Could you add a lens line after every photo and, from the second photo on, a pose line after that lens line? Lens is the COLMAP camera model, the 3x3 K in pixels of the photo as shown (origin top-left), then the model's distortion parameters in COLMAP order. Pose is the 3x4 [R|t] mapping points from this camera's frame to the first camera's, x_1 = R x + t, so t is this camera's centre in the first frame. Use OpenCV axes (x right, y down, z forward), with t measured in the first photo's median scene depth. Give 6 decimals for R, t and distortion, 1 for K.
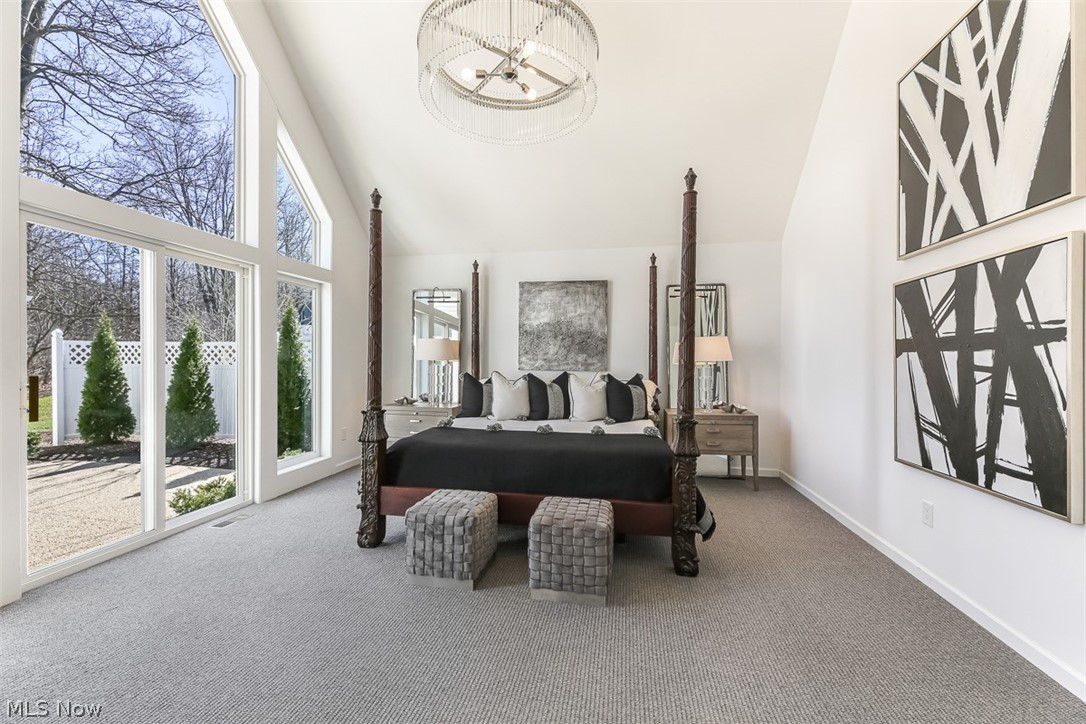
lens RADIAL K [[444.9, 0, 550.2], [0, 444.9, 361.1], [0, 0, 1]] dist [0.008124, -0.002680]
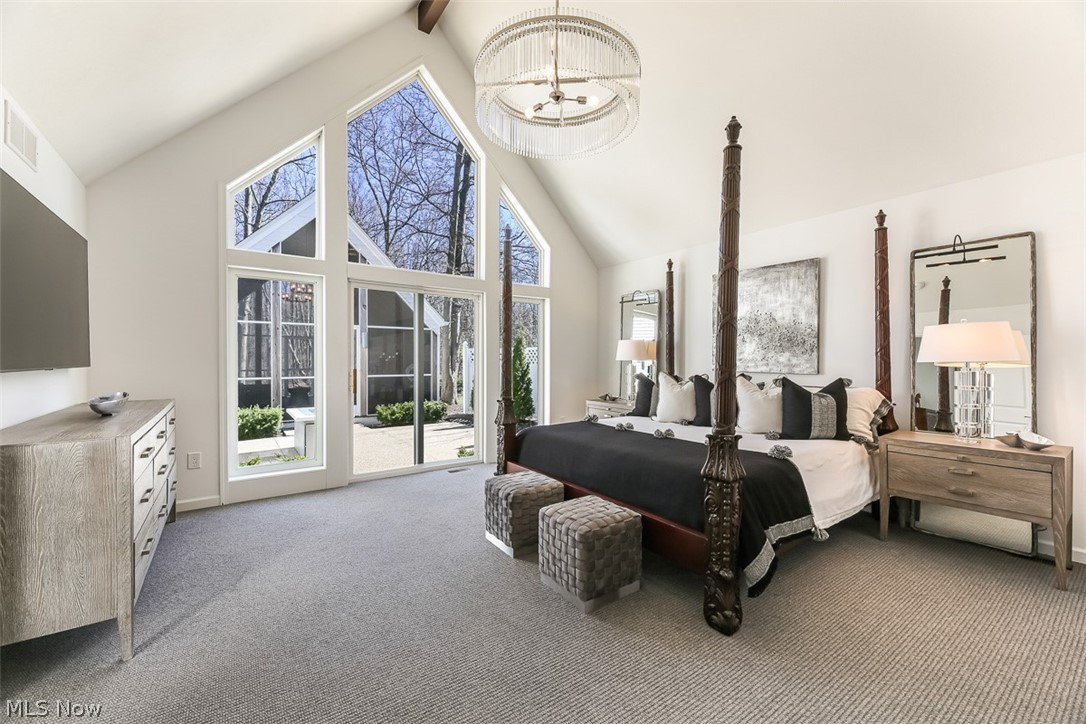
lens RADIAL K [[444.9, 0, 551.8], [0, 444.9, 359.9], [0, 0, 1]] dist [0.008124, -0.002680]
pose [[0.709882, -0.002014, -0.704318, 0.393604], [-0.000211, 0.999995, -0.003072, -0.000125], [0.704321, 0.002329, 0.709878, 0.131657]]
